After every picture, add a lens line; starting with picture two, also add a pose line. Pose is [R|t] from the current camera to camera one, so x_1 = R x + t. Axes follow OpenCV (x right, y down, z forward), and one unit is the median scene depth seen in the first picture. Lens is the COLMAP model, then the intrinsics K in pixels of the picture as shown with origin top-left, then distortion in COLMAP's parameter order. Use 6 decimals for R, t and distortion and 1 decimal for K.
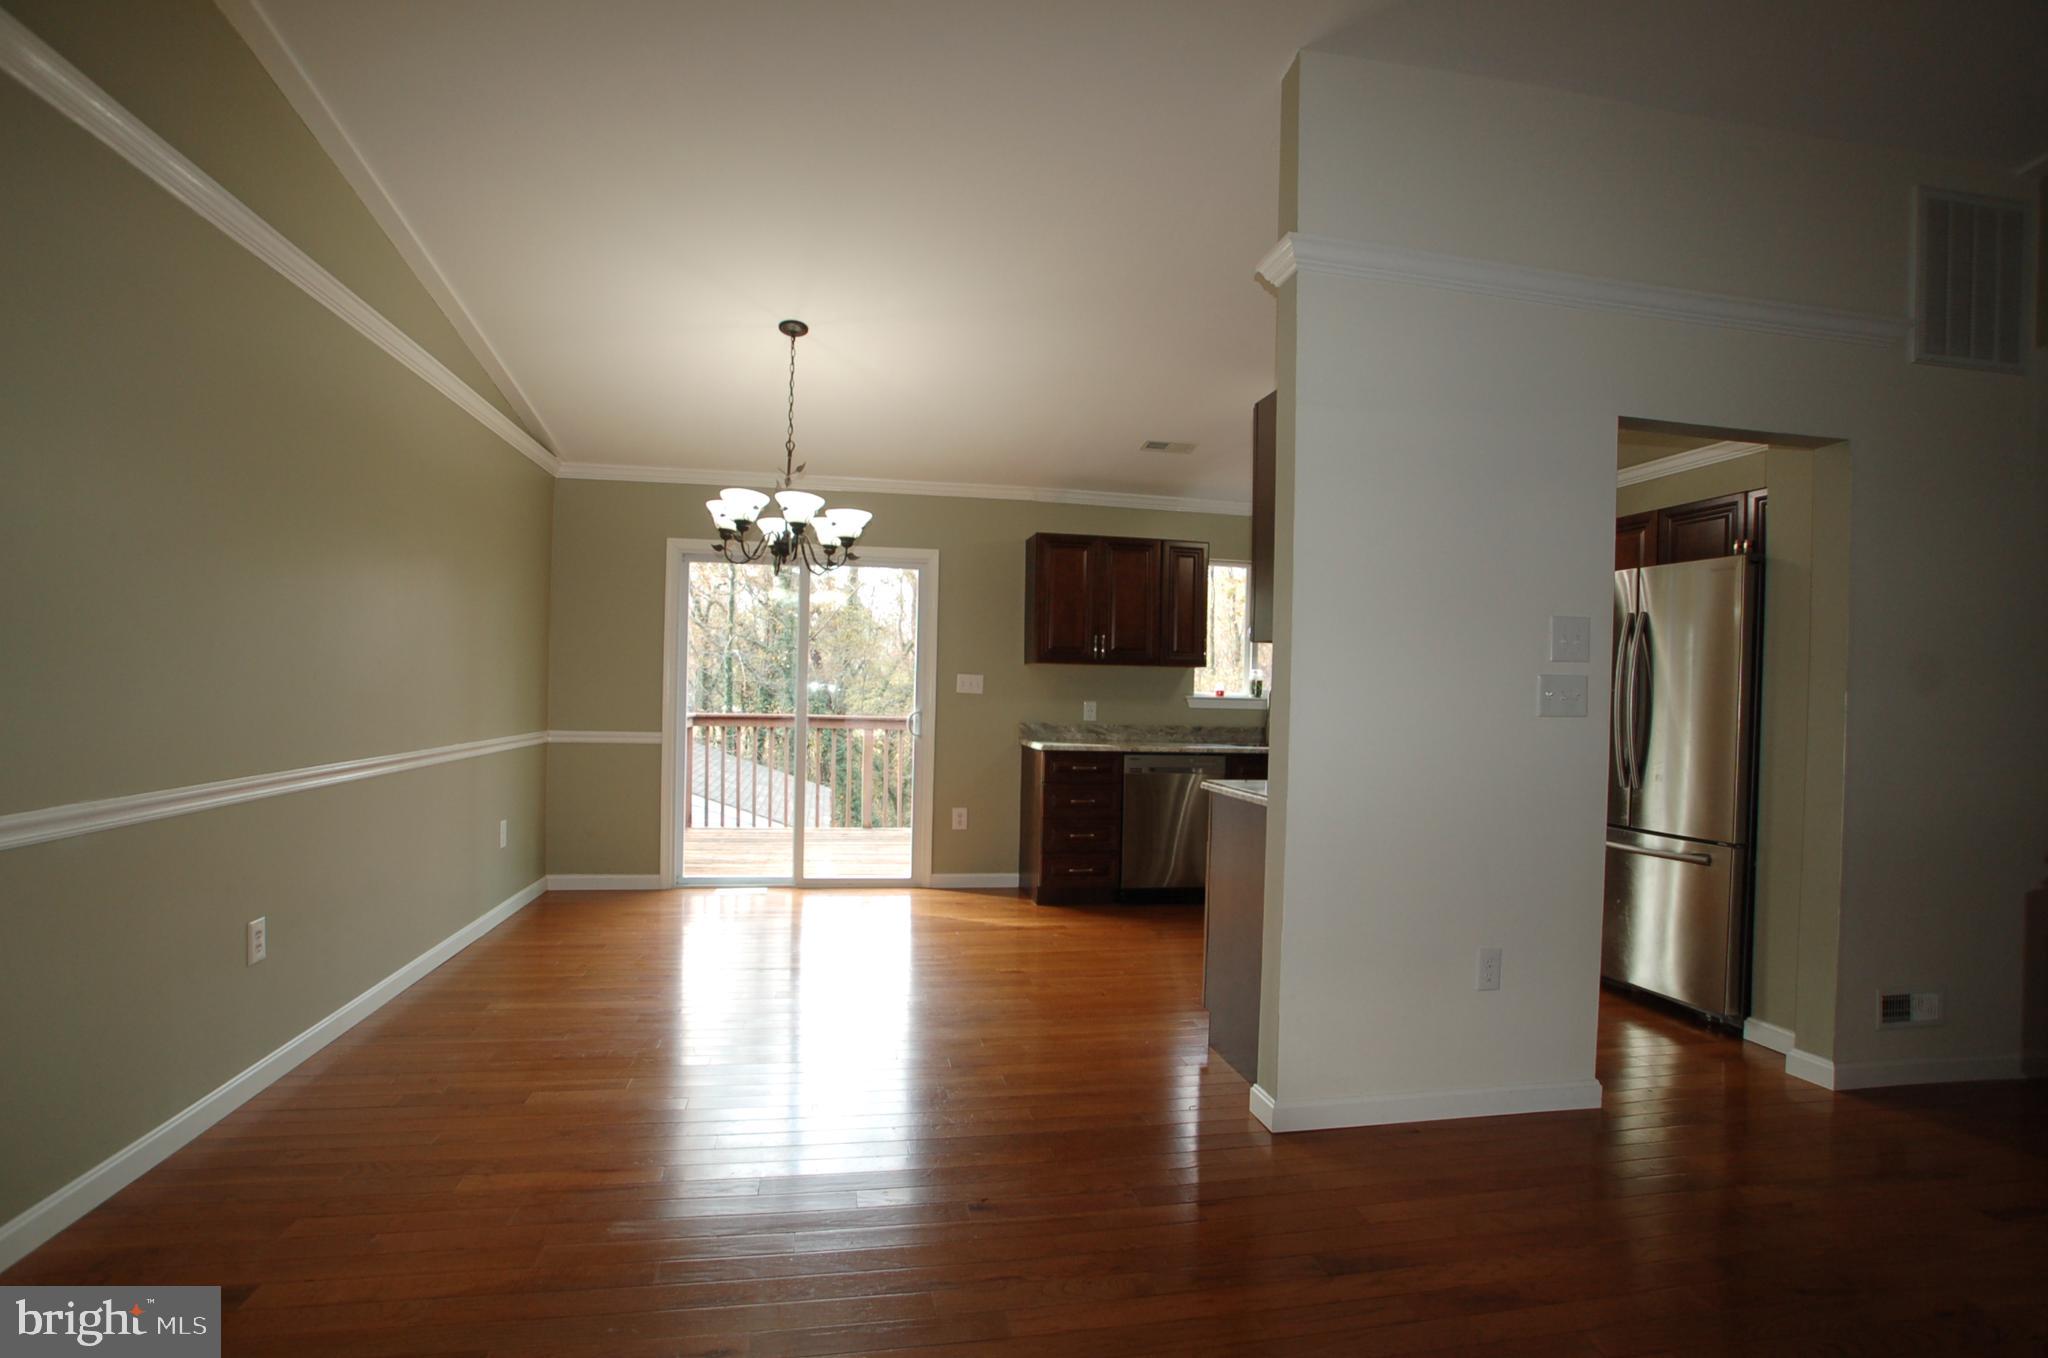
lens RADIAL K [[991.4, 0, 1022.6], [0, 991.4, 687.5], [0, 0, 1]] dist [-0.037749, 0.006191]
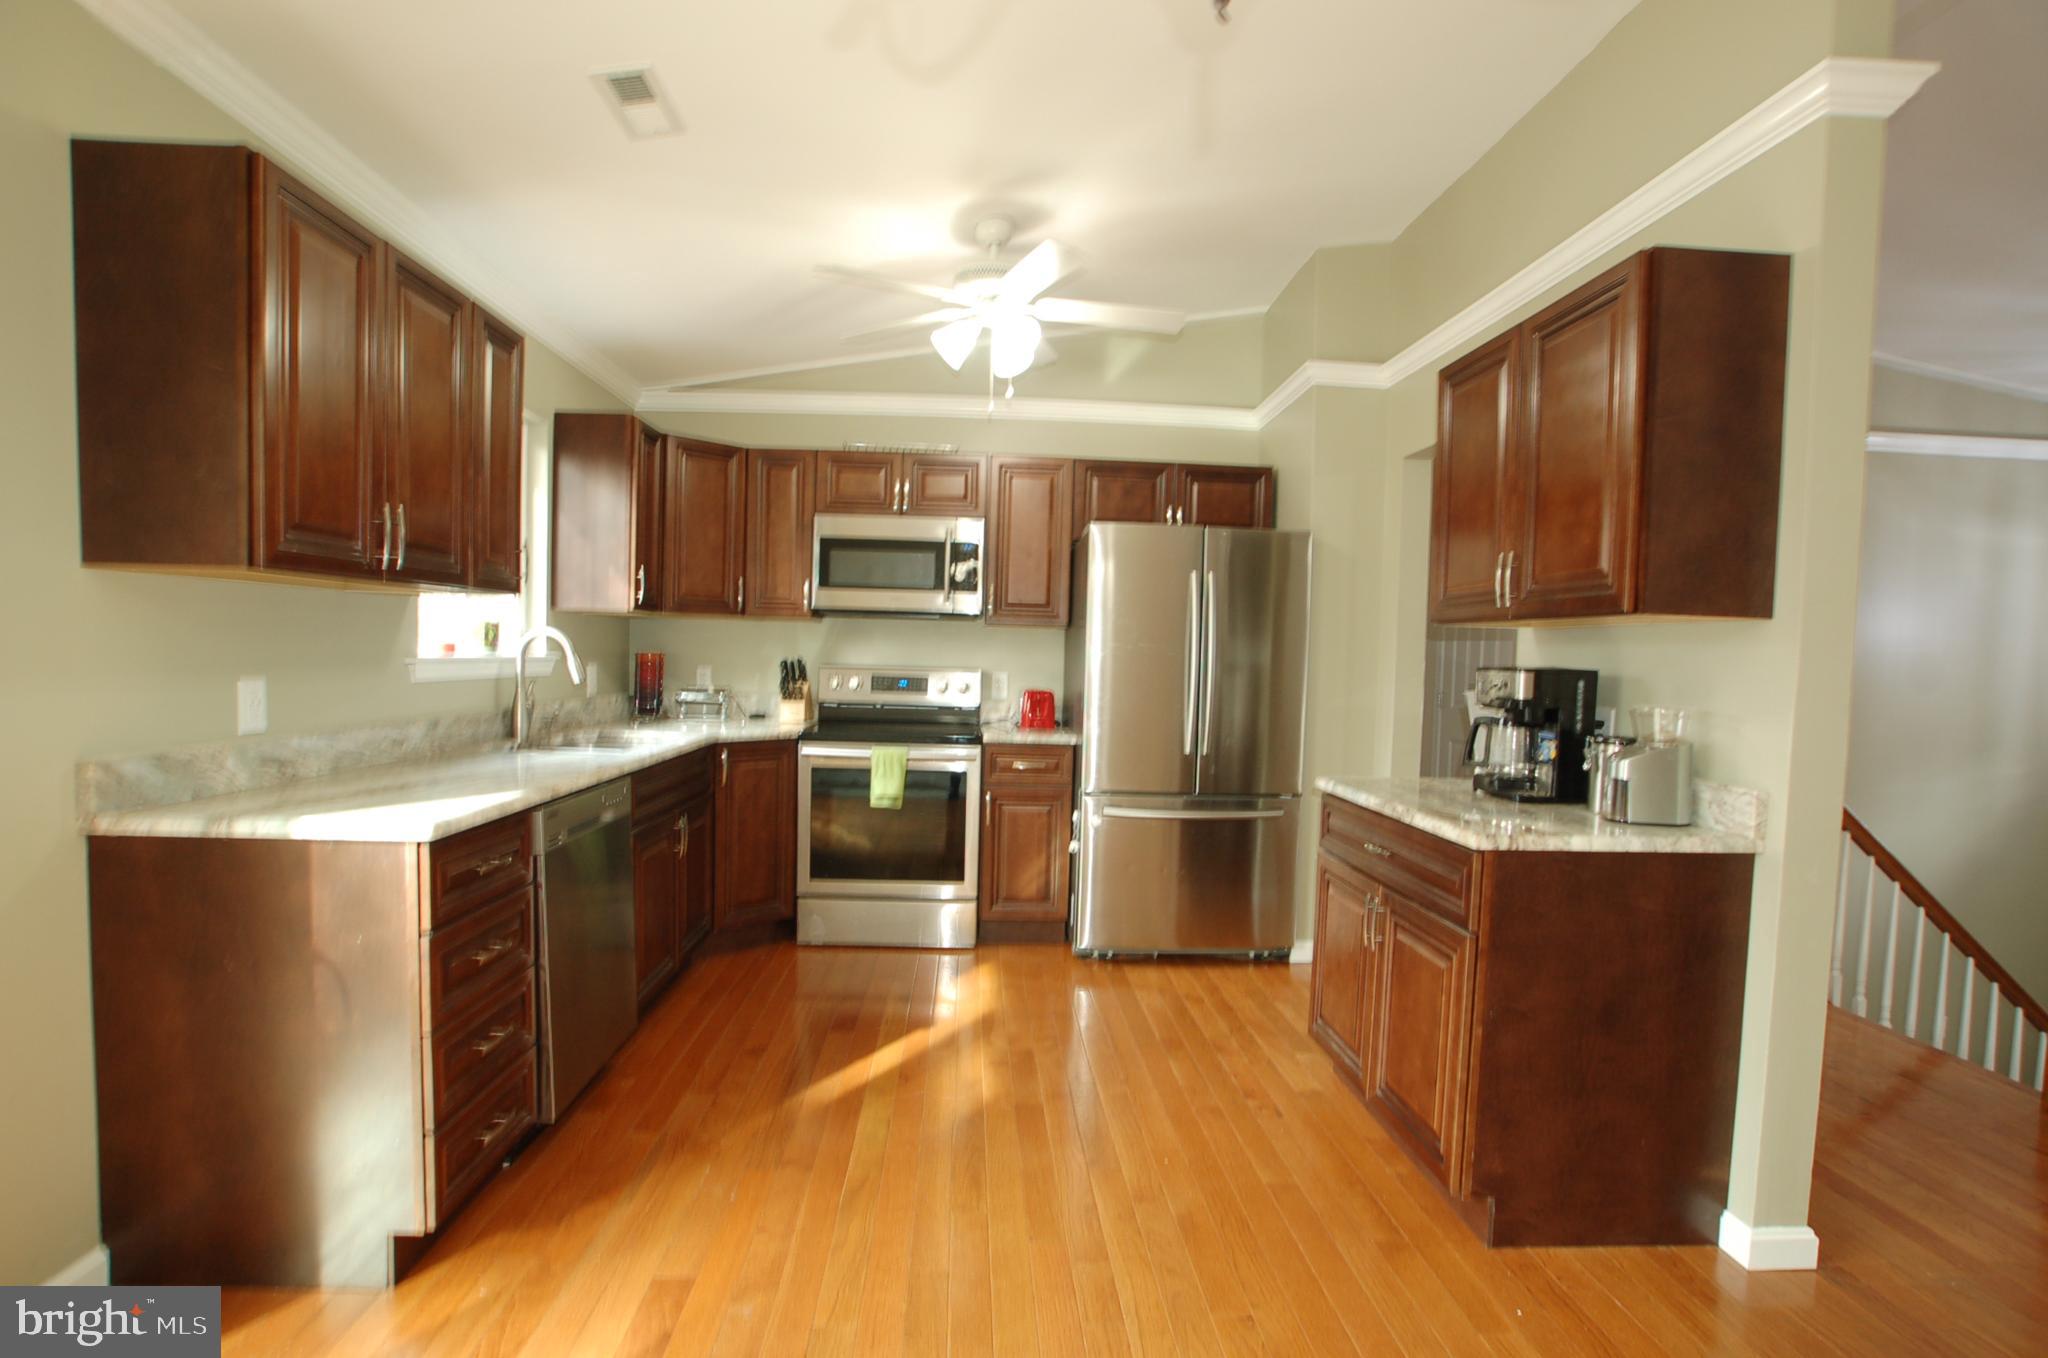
lens RADIAL K [[991.4, 0, 1016.0], [0, 991.4, 690.7], [0, 0, 1]] dist [-0.037749, 0.006191]
pose [[0.152576, -0.064827, 0.986163, -0.253822], [-0.025890, 0.997242, 0.069561, -0.014553], [-0.987953, -0.036145, 0.150477, 0.704083]]
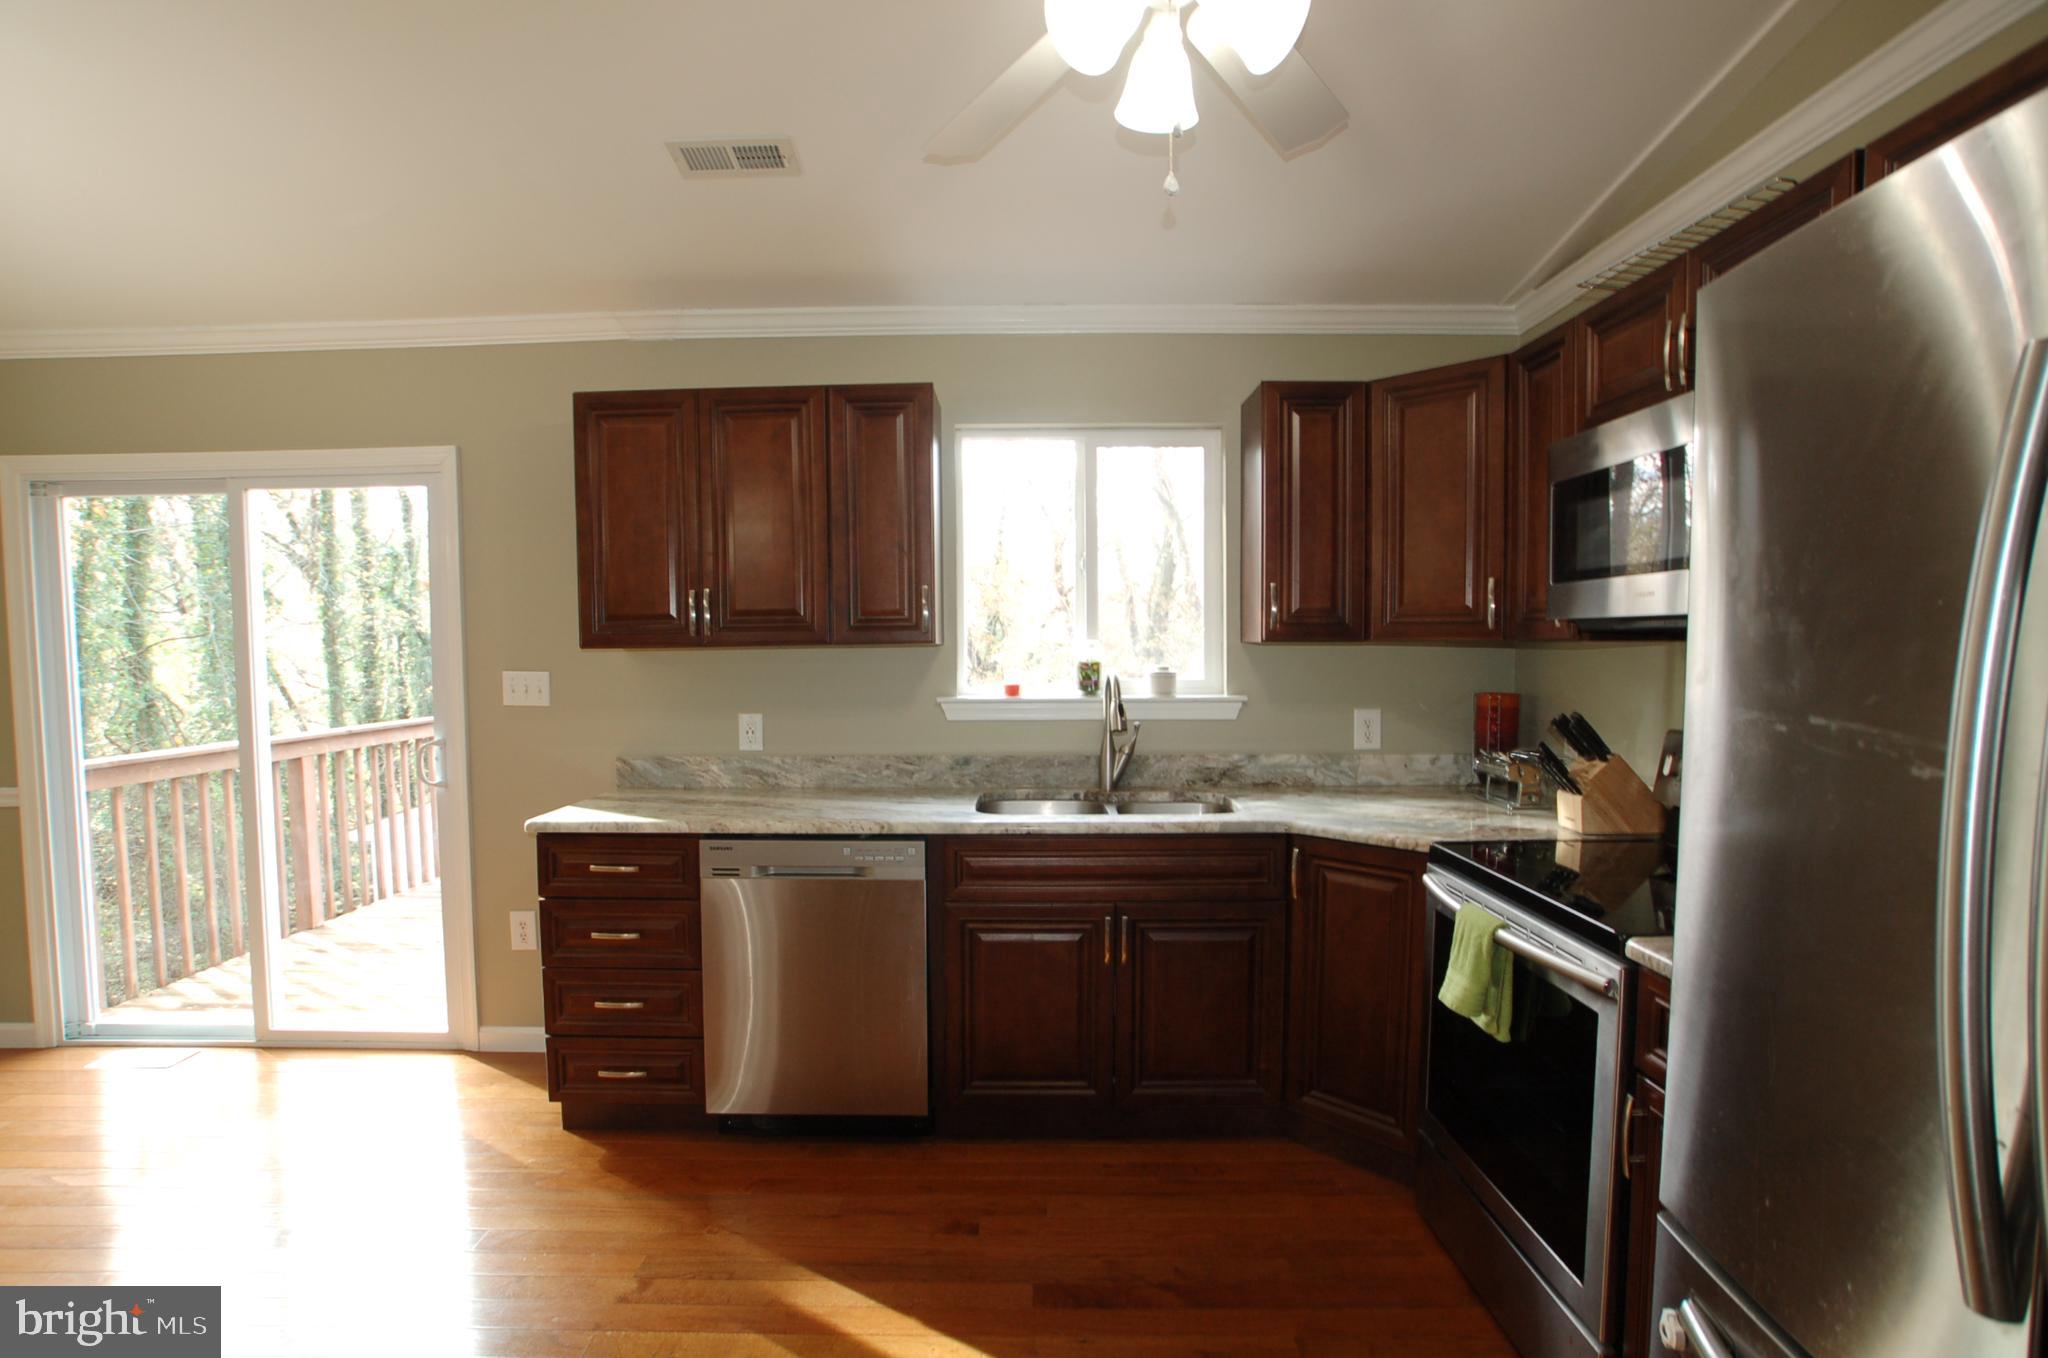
lens RADIAL K [[991.4, 0, 1015.5], [0, 991.4, 691.5], [0, 0, 1]] dist [-0.037749, 0.006191]
pose [[0.978425, -0.023538, -0.205256, 0.331739], [0.033725, 0.998359, 0.046275, -0.018505], [0.203830, -0.052199, 0.977614, 0.540468]]
